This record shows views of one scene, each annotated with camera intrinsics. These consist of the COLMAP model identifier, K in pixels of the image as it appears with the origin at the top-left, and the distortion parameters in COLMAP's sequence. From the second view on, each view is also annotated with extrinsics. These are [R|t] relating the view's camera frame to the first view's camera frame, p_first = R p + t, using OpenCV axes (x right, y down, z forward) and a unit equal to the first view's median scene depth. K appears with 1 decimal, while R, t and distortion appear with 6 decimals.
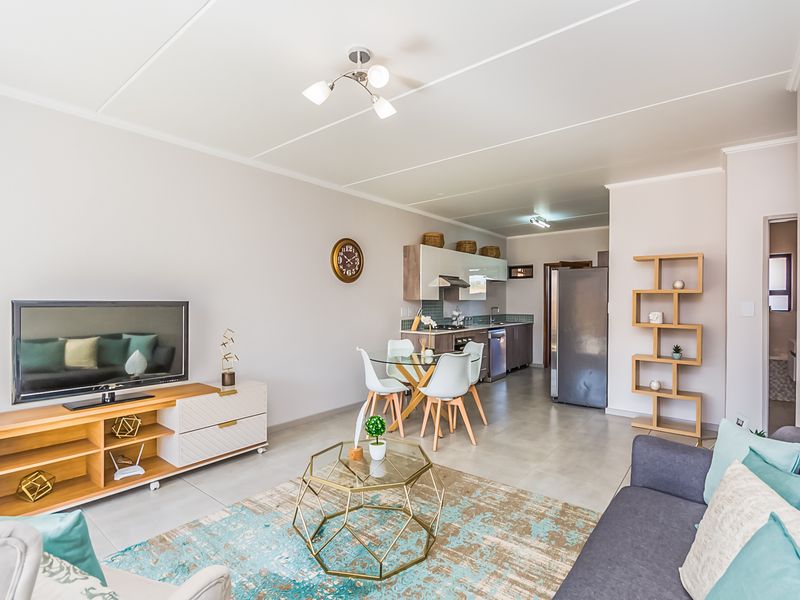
lens RADIAL K [[404.1, 0, 400.0], [0, 404.1, 300.0], [0, 0, 1]] dist [0.001807, 0.000310]
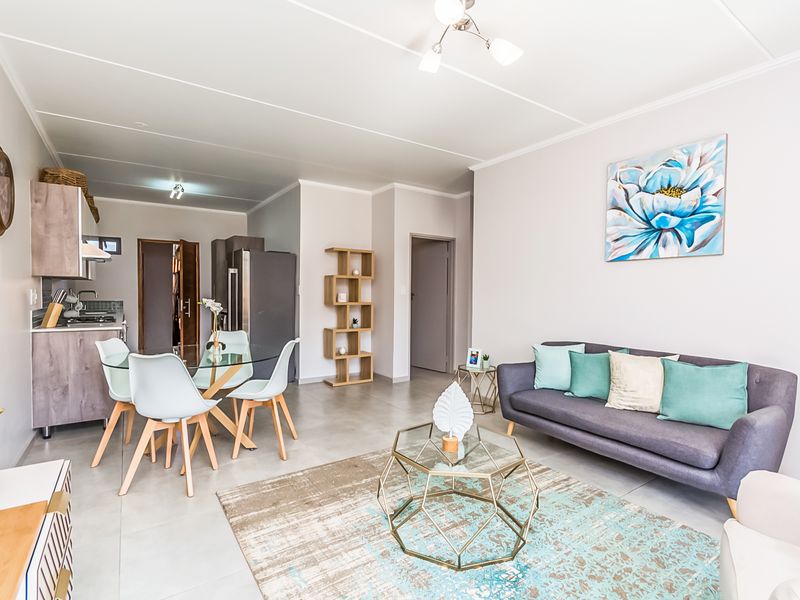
lens RADIAL K [[399.3, 0, 410.9], [0, 399.3, 304.0], [0, 0, 1]] dist [0.002444, 0.000854]
pose [[0.289045, -0.027616, 0.956917, -0.626909], [-0.009261, 0.999456, 0.031641, 0.027006], [-0.957271, -0.018007, 0.288632, 0.536623]]
